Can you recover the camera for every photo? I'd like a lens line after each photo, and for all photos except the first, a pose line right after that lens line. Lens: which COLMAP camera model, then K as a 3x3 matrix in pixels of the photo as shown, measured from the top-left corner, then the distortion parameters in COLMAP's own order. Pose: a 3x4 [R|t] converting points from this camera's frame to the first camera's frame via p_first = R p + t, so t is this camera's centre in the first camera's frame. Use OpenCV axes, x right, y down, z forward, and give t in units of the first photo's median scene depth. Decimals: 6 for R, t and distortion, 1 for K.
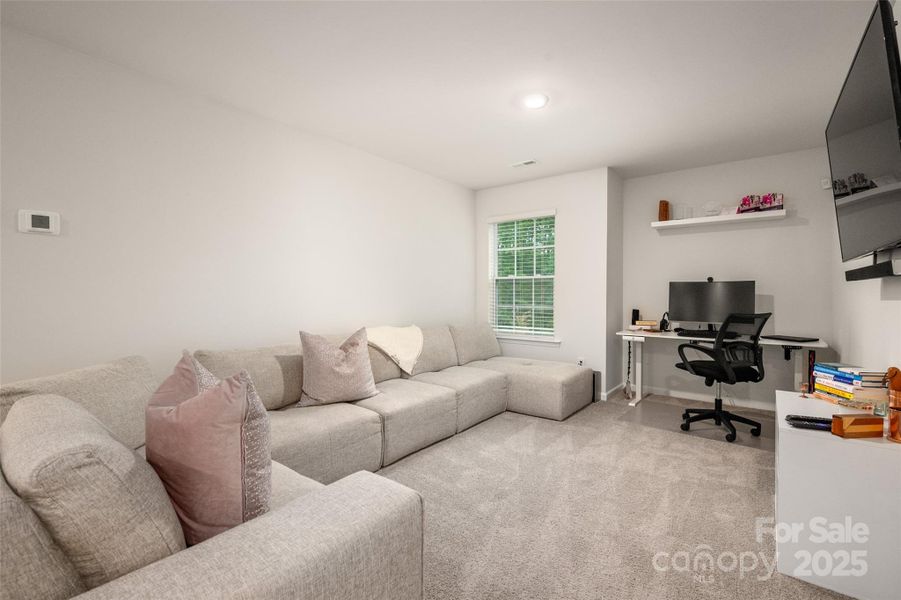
lens RADIAL K [[383.8, 0, 450.5], [0, 383.8, 300.0], [0, 0, 1]] dist [0.001169, 0.000233]
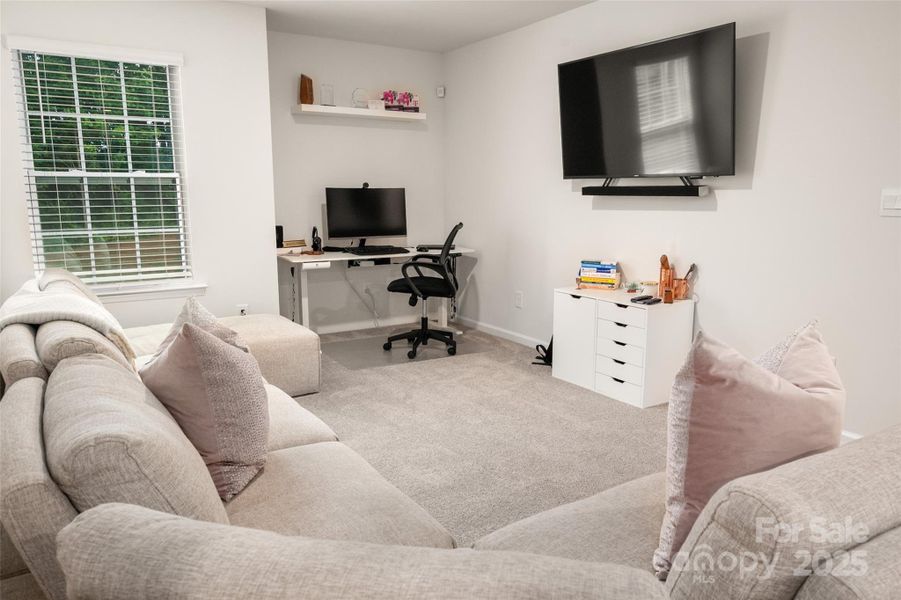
lens RADIAL K [[608.9, 0, 450.5], [0, 608.9, 300.0], [0, 0, 1]] dist [-0.008028, 0.001046]
pose [[0.374343, -0.160211, 0.913345, -0.549546], [0.018285, 0.986045, 0.165469, -0.025296], [-0.927110, -0.045242, 0.372049, 0.338697]]
